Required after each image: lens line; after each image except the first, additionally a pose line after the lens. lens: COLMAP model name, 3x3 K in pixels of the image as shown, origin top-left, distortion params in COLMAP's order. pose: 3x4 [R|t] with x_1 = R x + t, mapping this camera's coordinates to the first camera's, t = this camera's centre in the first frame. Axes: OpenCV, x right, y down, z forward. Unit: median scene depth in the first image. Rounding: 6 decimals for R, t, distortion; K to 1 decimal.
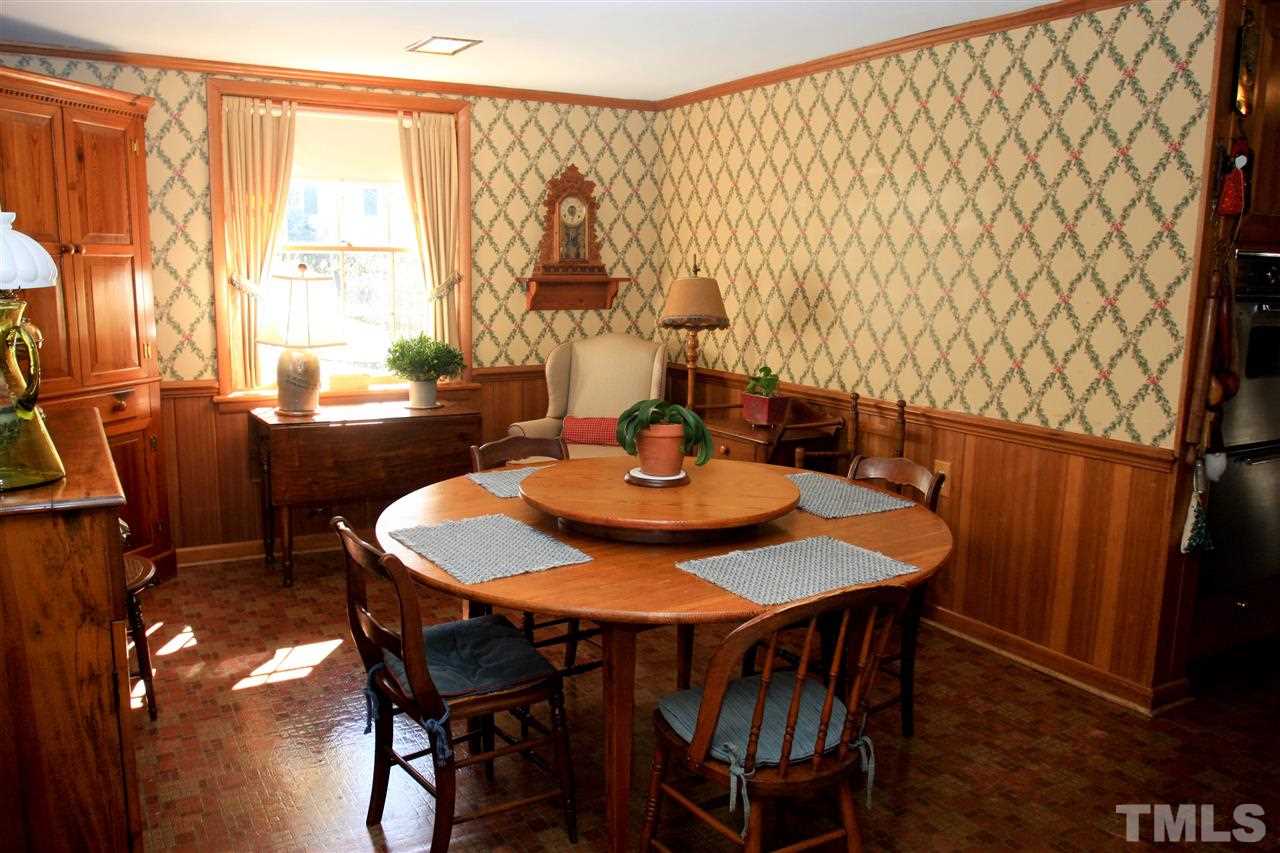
lens RADIAL K [[1004.8, 0, 634.5], [0, 1004.8, 425.2], [0, 0, 1]] dist [-0.059732, 0.005777]
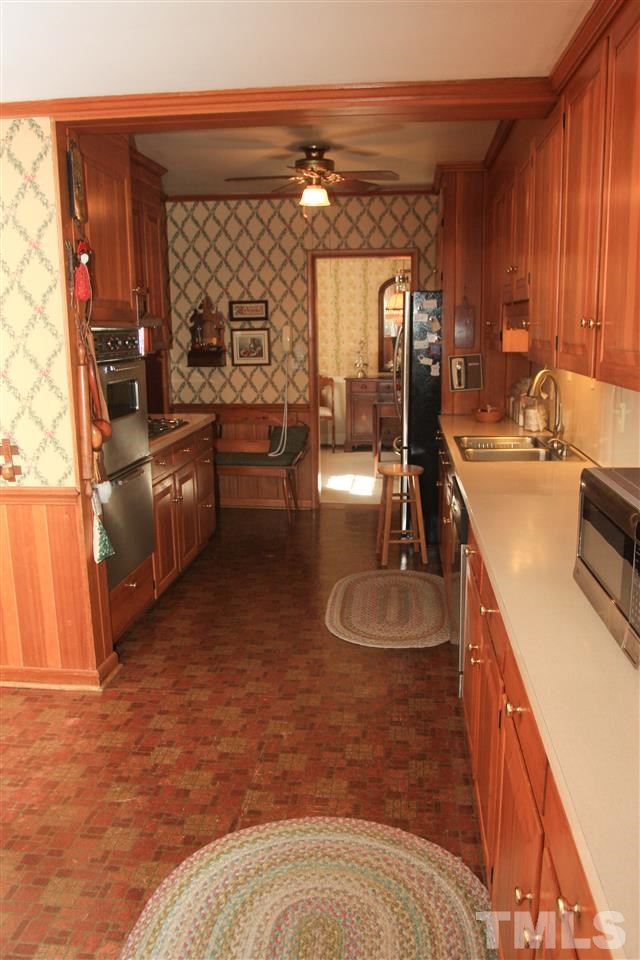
lens RADIAL K [[753.6, 0, 316.5], [0, 753.6, 488.3], [0, 0, 1]] dist [-0.059732, 0.005777]
pose [[0.601807, -0.189464, 0.775843, -0.017593], [0.152552, 0.980837, 0.121192, -0.042096], [-0.783937, 0.045423, 0.619177, 0.156306]]
